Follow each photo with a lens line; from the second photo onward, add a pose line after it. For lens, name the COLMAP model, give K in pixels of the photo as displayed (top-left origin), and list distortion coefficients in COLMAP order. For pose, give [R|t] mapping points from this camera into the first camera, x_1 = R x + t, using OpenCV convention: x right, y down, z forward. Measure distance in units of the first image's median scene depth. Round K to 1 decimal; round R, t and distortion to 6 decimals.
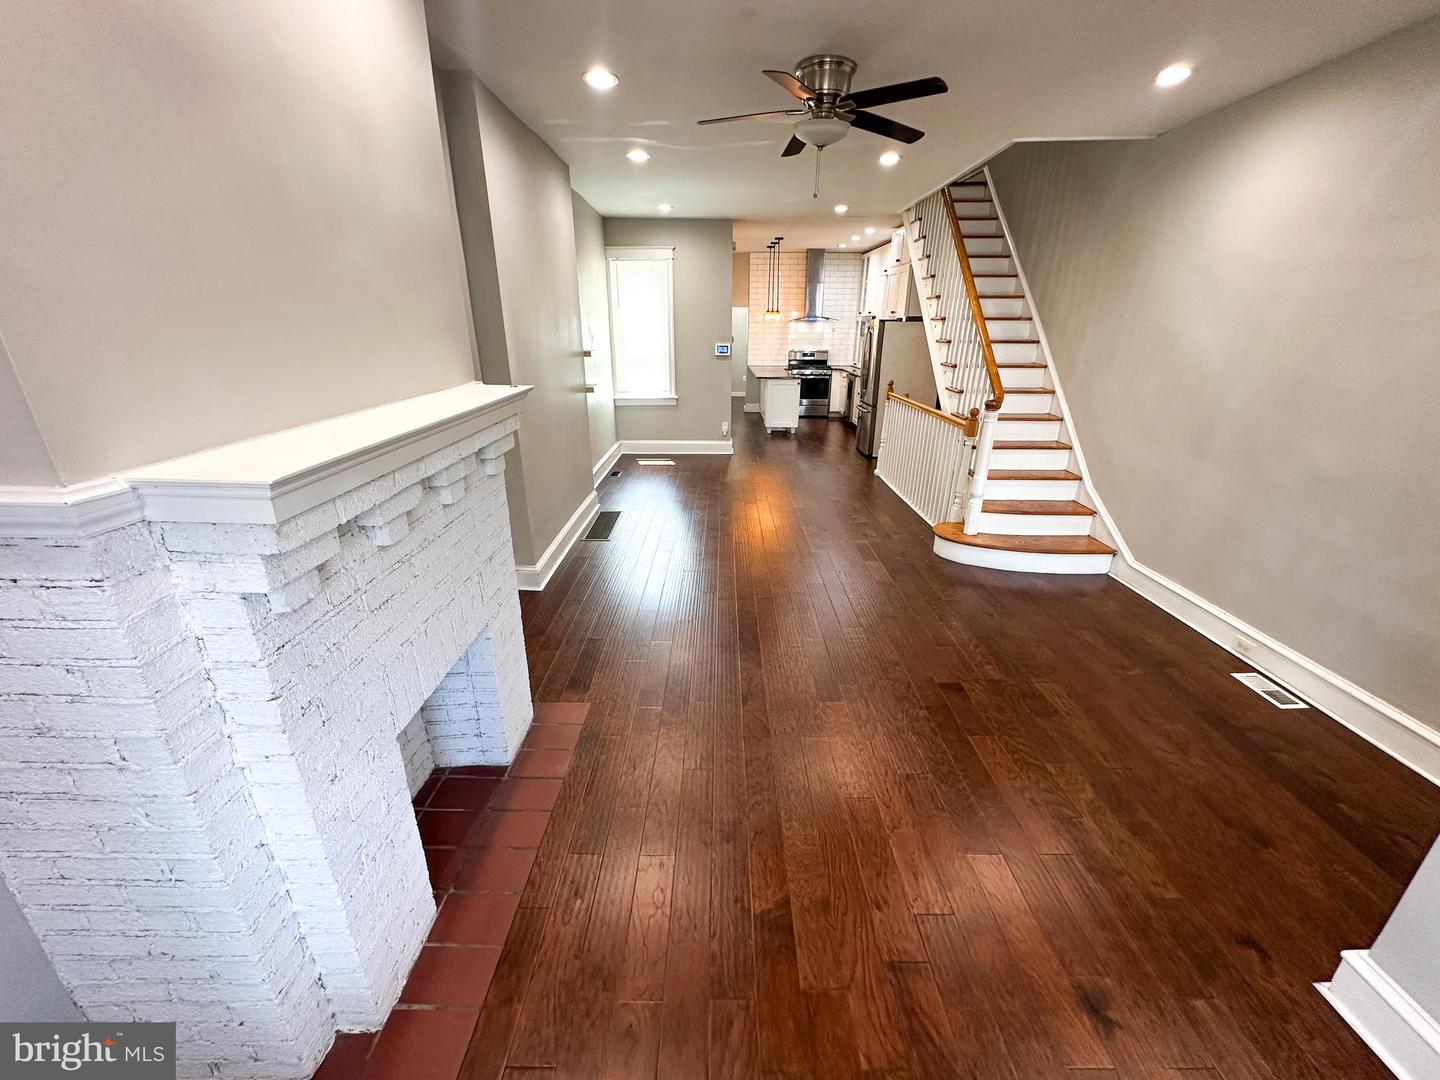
lens RADIAL K [[576.2, 0, 719.2], [0, 576.2, 540.7], [0, 0, 1]] dist [-0.005879, 0.000915]
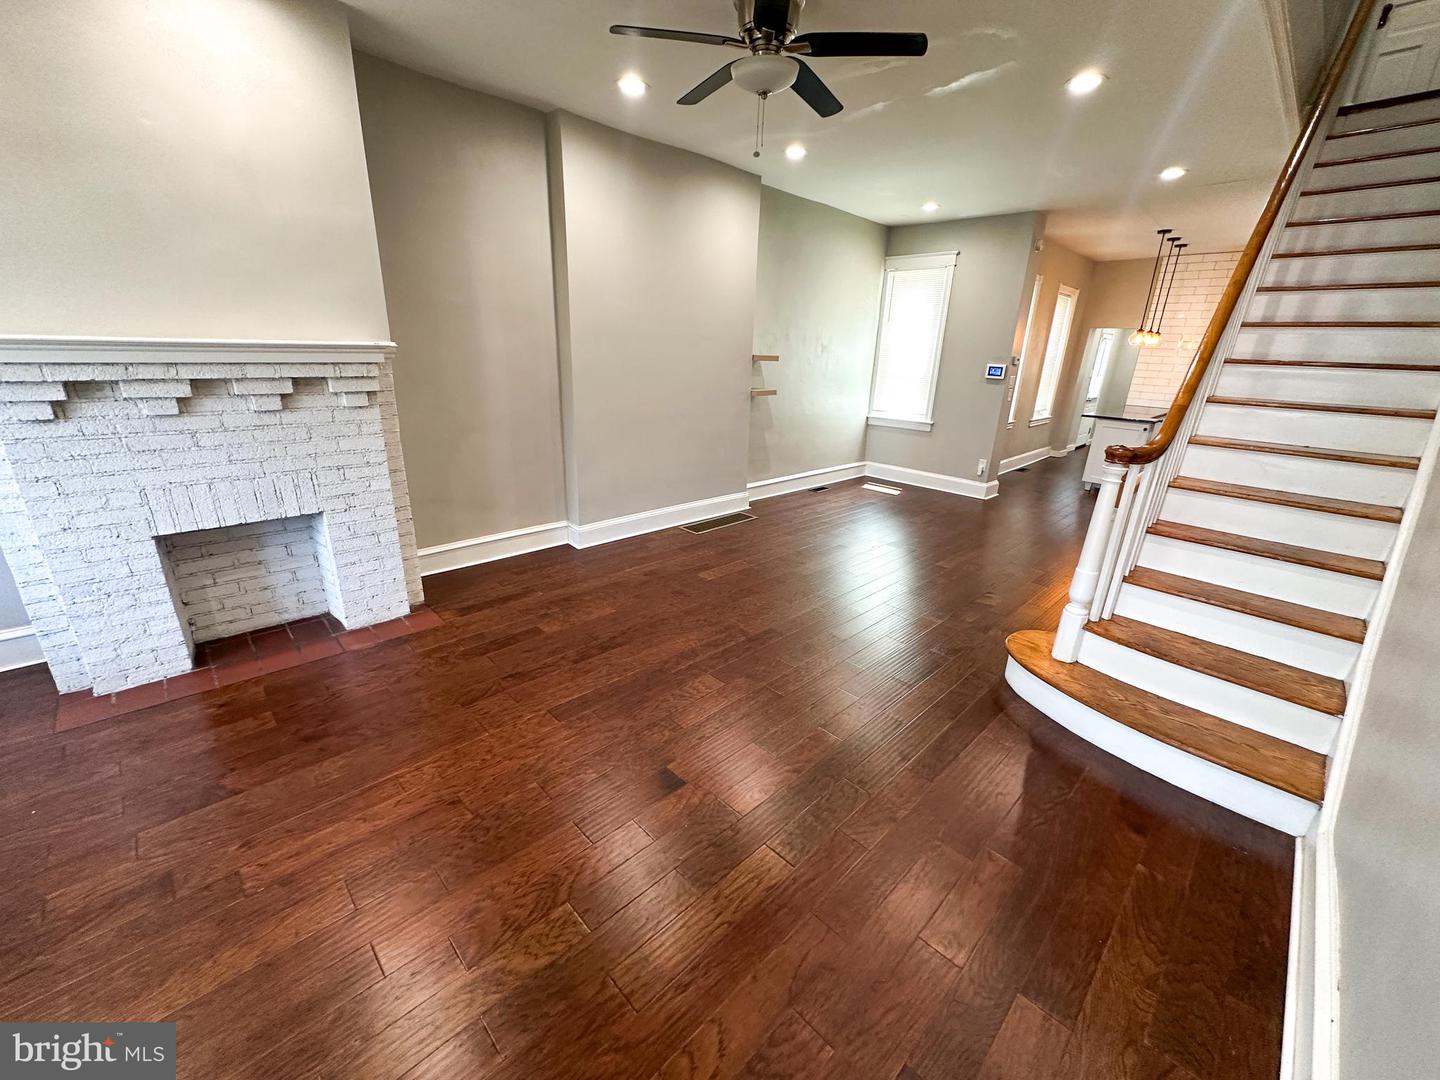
lens RADIAL K [[575.6, 0, 719.8], [0, 575.6, 537.9], [0, 0, 1]] dist [-0.002126, -0.000037]
pose [[0.703379, 0.245764, -0.666977, 0.358946], [-0.282981, 0.957580, 0.054419, -0.041960], [0.652059, 0.150465, 0.743088, 0.186437]]
